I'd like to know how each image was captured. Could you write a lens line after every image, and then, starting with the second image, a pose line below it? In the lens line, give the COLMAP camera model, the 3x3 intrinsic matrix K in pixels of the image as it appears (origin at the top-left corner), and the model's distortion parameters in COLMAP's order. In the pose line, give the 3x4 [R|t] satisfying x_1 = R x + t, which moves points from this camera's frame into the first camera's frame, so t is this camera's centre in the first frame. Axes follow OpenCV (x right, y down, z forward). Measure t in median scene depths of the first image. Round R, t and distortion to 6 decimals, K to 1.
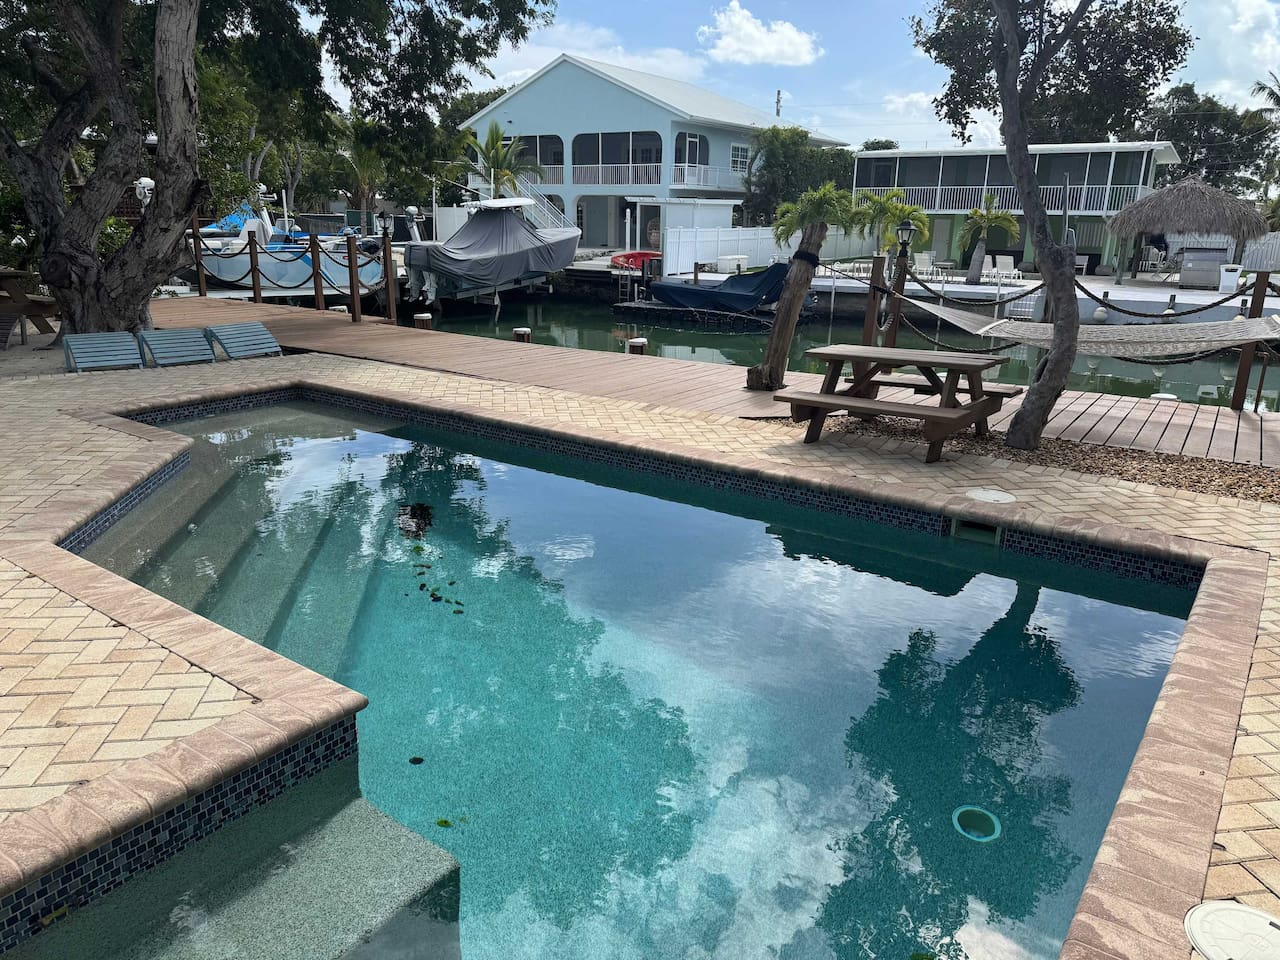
lens RADIAL K [[949.4, 0, 639.3], [0, 949.4, 480.3], [0, 0, 1]] dist [-0.000601, 0.000952]
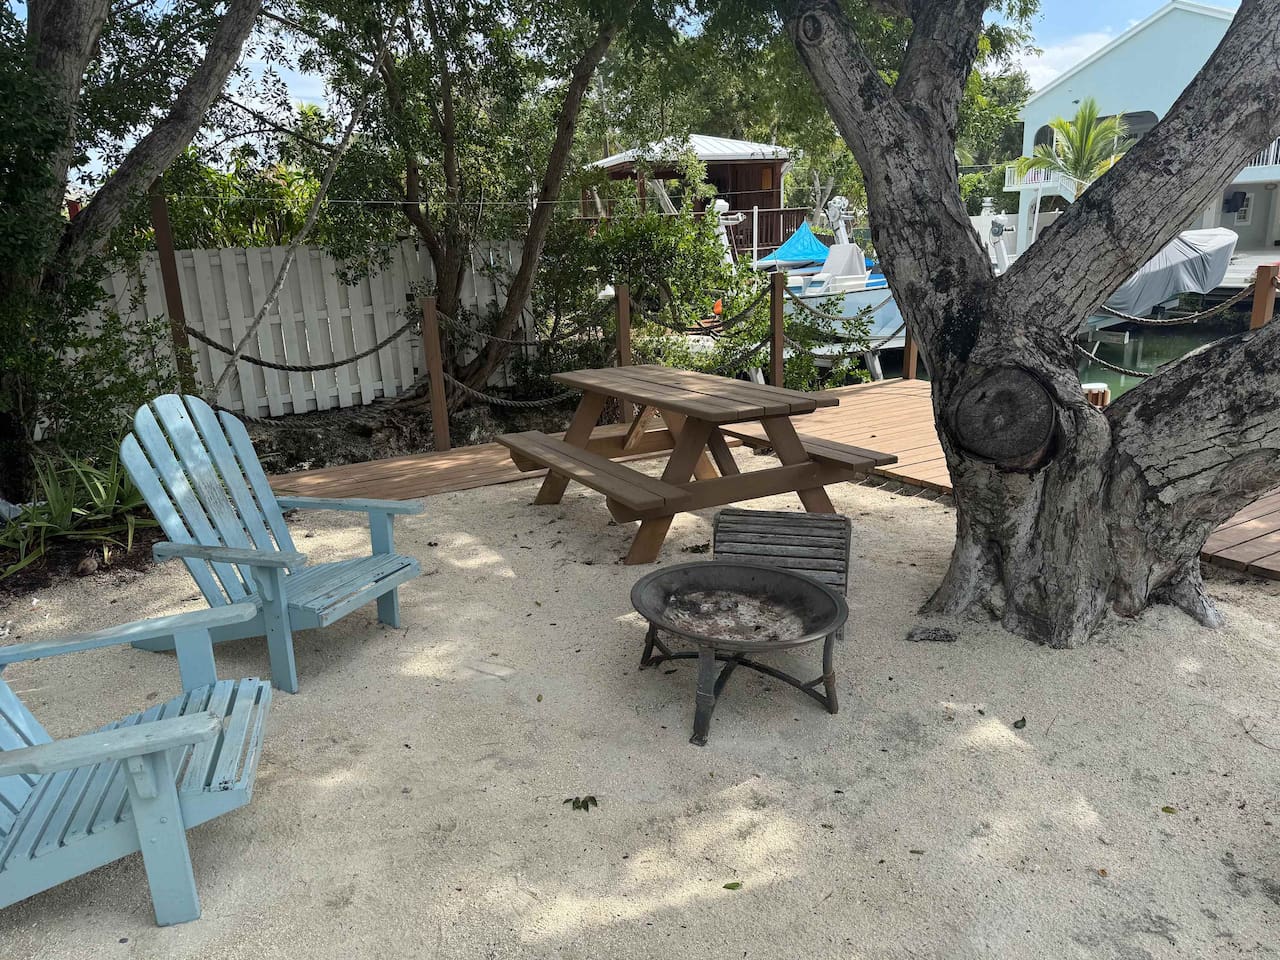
lens RADIAL K [[949.4, 0, 639.0], [0, 949.4, 480.4], [0, 0, 1]] dist [-0.000601, 0.000952]
pose [[0.902921, 0.052793, -0.426551, -0.574266], [-0.058640, 0.998279, -0.000575, -0.187978], [0.425787, 0.025532, 0.904463, 0.626029]]
